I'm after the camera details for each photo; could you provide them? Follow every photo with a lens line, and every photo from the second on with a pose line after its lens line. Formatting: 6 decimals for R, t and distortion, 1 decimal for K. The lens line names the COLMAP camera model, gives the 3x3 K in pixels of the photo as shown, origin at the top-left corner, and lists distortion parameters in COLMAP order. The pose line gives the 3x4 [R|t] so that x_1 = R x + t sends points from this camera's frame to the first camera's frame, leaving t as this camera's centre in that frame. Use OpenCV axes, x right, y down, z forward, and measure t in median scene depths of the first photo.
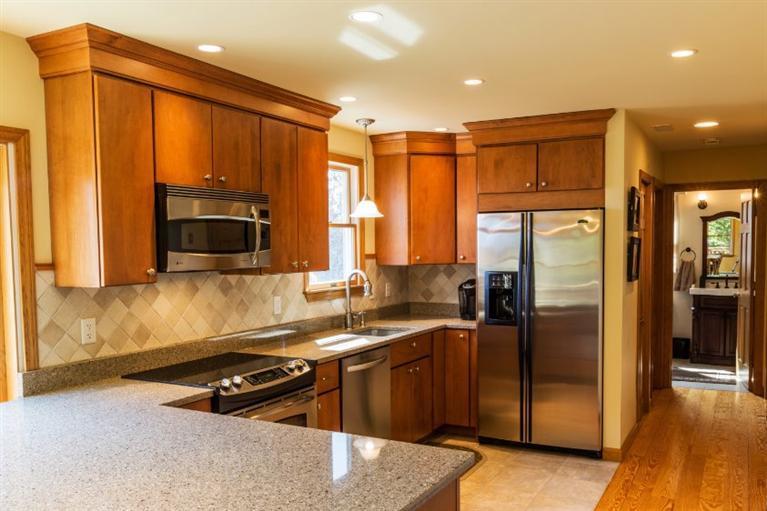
lens RADIAL K [[666.2, 0, 384.2], [0, 666.2, 281.9], [0, 0, 1]] dist [-0.001989, 0.000508]
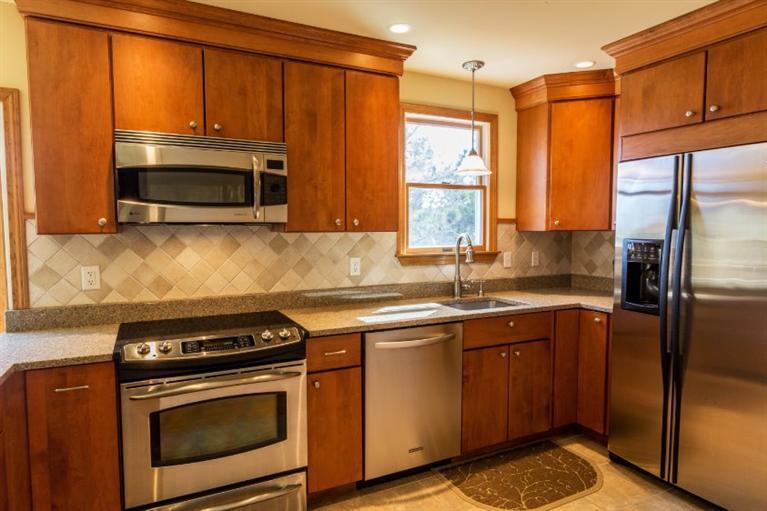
lens RADIAL K [[468.8, 0, 383.5], [0, 468.8, 255.5], [0, 0, 1]] dist [-0.000977, 0.000130]
pose [[0.820346, 0.043890, -0.570181, 0.240350], [-0.038937, 0.999023, 0.020880, 0.002607], [0.570541, 0.005072, 0.821254, 0.423531]]
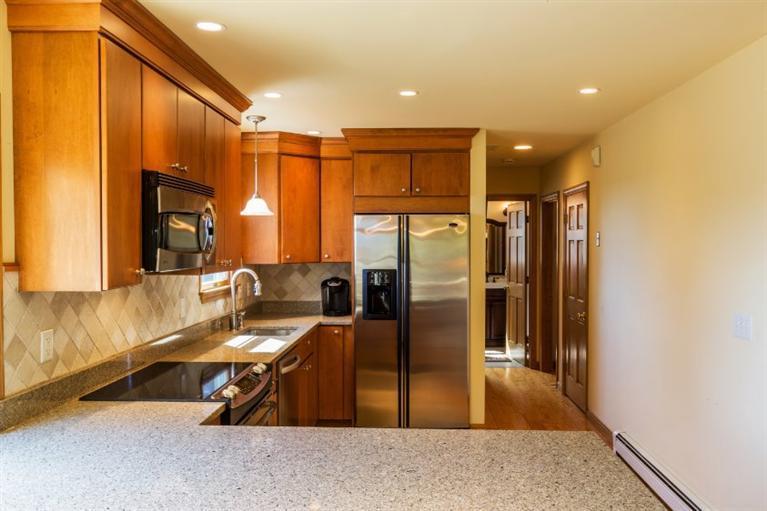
lens RADIAL K [[635.8, 0, 383.5], [0, 635.8, 255.5], [0, 0, 1]] dist [-0.000599, -0.002529]
pose [[0.900646, 0.001718, 0.434550, -0.267721], [0.015246, 0.999252, -0.035549, -0.001666], [-0.434286, 0.038642, 0.899946, 0.078731]]
